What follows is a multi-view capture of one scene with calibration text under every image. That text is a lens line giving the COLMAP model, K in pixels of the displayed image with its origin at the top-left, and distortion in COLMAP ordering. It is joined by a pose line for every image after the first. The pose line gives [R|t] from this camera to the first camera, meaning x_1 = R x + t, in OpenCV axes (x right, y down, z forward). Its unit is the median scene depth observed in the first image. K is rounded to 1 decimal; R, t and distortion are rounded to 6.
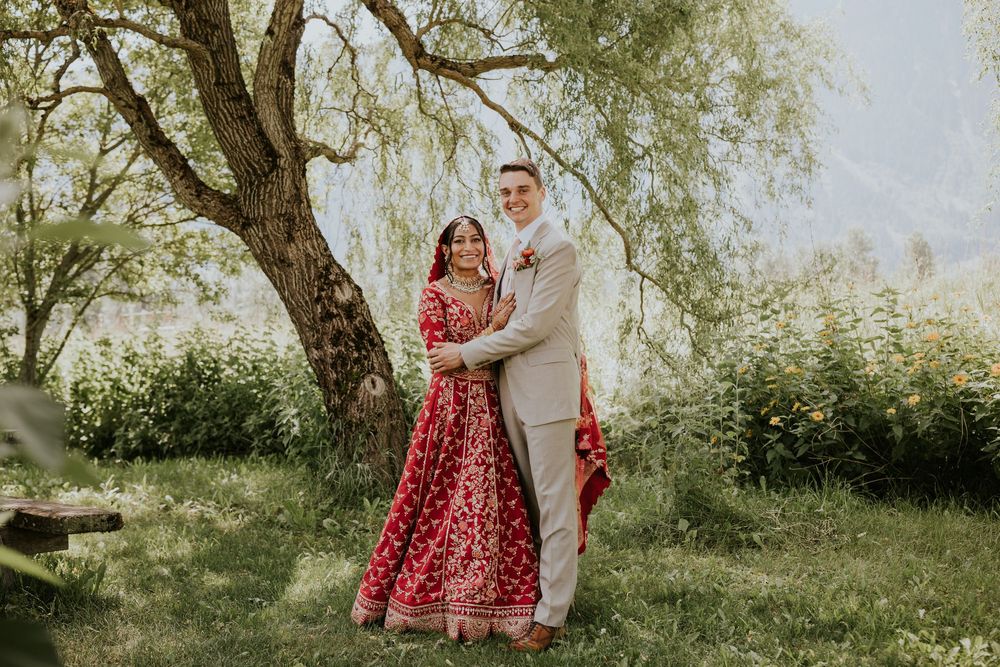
lens RADIAL K [[942.8, 0, 476.3], [0, 942.8, 319.2], [0, 0, 1]] dist [-0.013879, 0.000000]
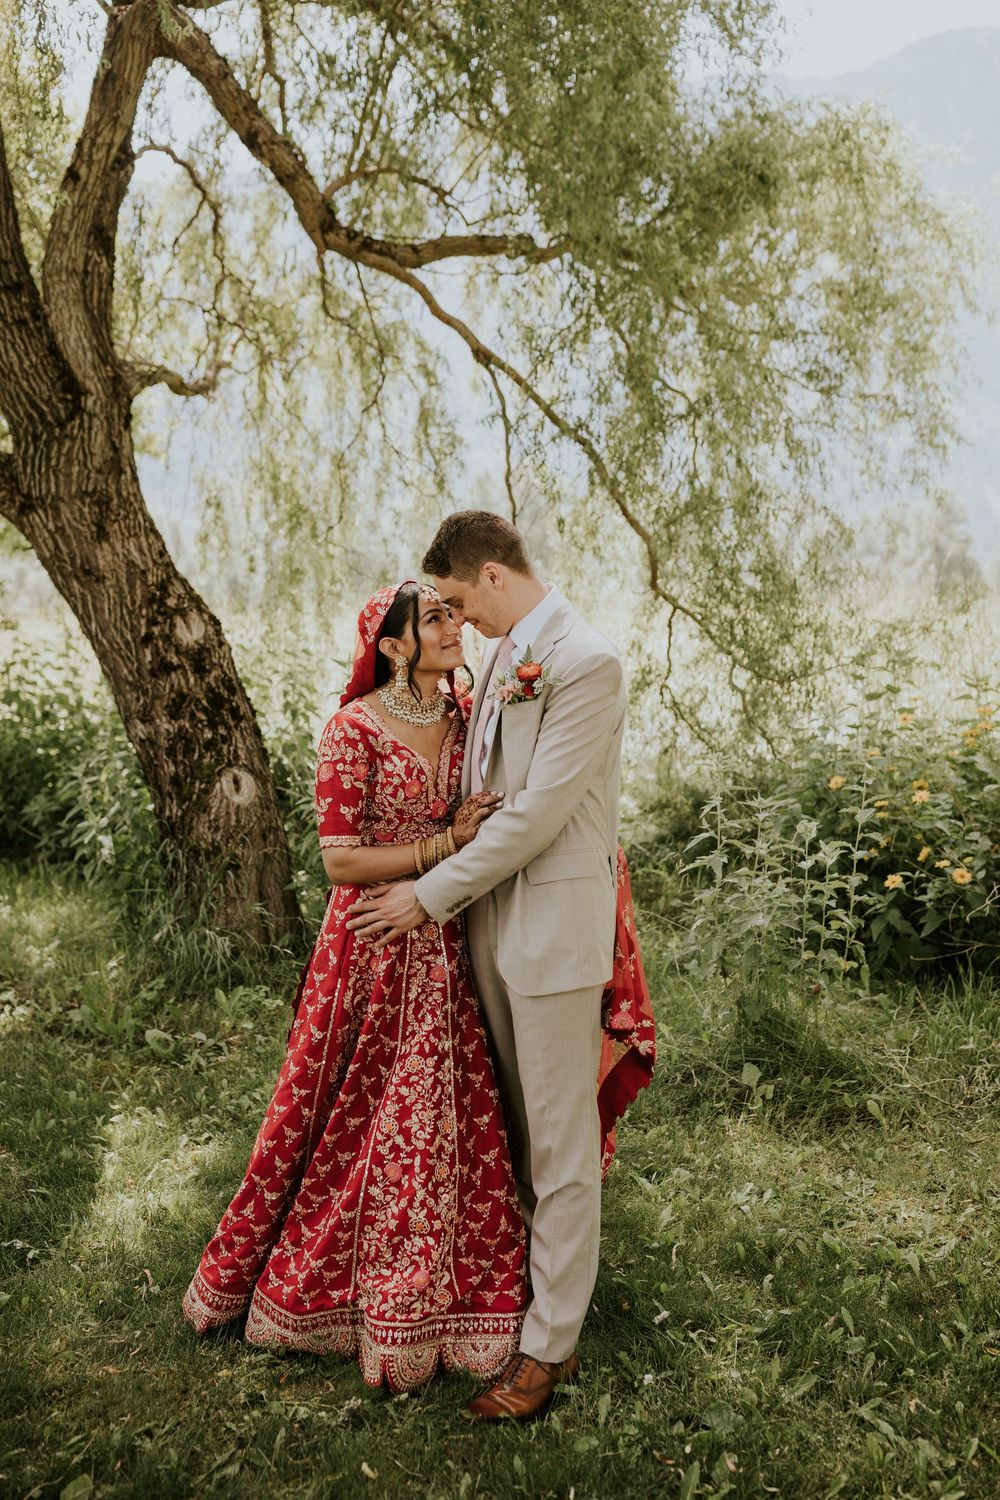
lens RADIAL K [[1414.3, 0, 491.8], [0, 1414.3, 742.7], [0, 0, 1]] dist [-0.013879, 0.000000]
pose [[0.997008, 0.033353, 0.069729, -0.008961], [-0.039241, 0.995621, 0.084850, -0.037915], [-0.066594, -0.087332, 0.993951, 0.080964]]
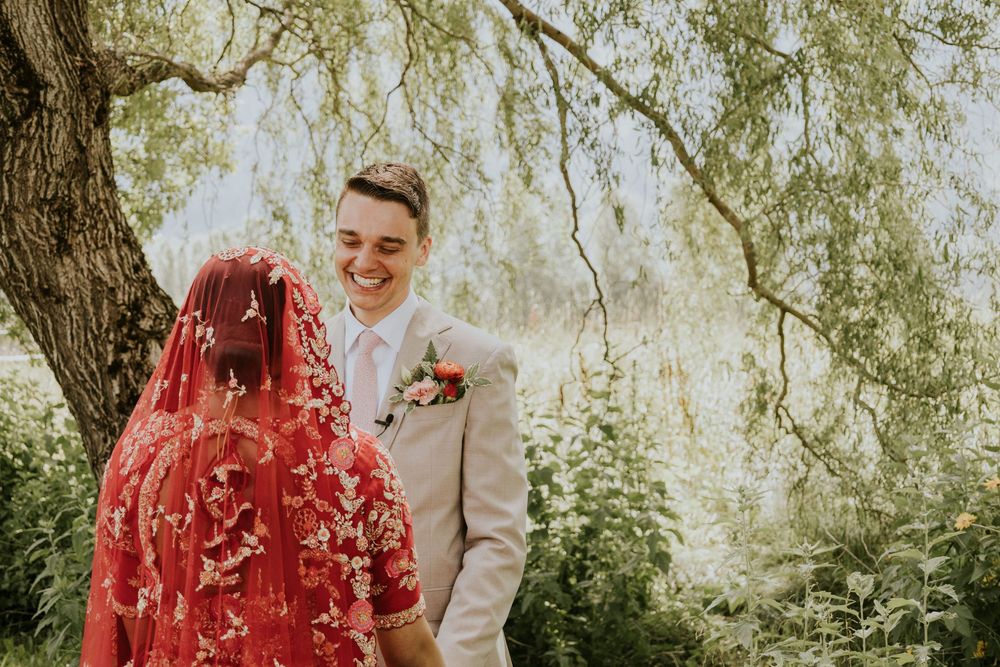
lens RADIAL K [[1611.7, 0, 446.9], [0, 1611.7, 345.6], [0, 0, 1]] dist [-0.018944, 0.000000]
pose [[0.998141, 0.003033, -0.060879, 0.059078], [-0.002992, 0.999995, 0.000764, -0.032322], [0.060881, -0.000580, 0.998145, 0.138967]]
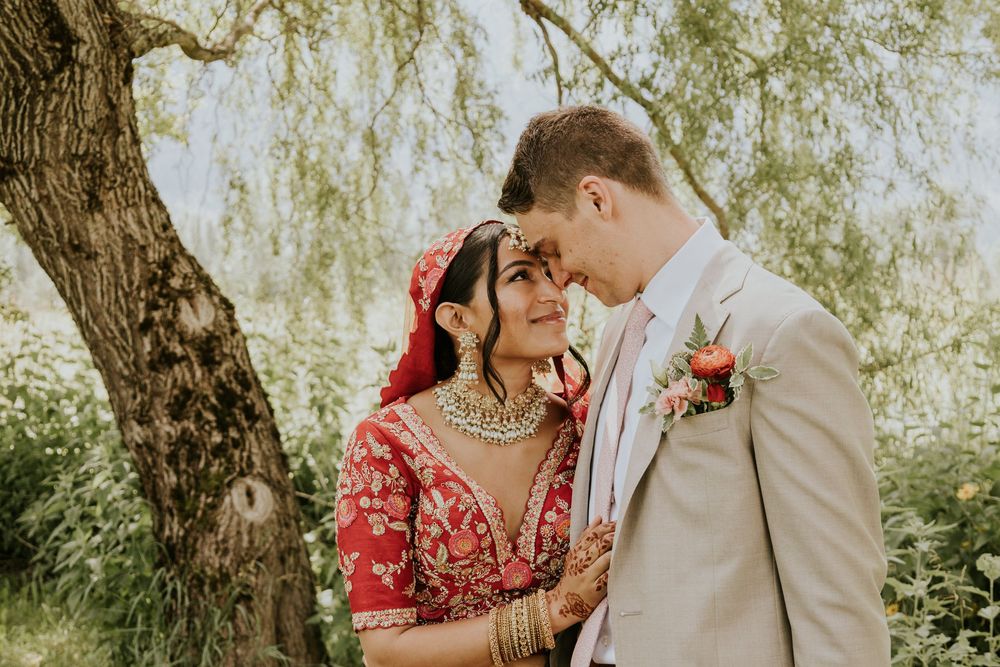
lens RADIAL K [[1427.2, 0, 511.1], [0, 1427.2, 349.9], [0, 0, 1]] dist [0.000569, 0.000000]
pose [[0.997825, 0.031005, 0.058180, -0.014185], [-0.032555, 0.999135, 0.025874, -0.032364], [-0.057327, -0.027712, 0.997971, 0.204422]]
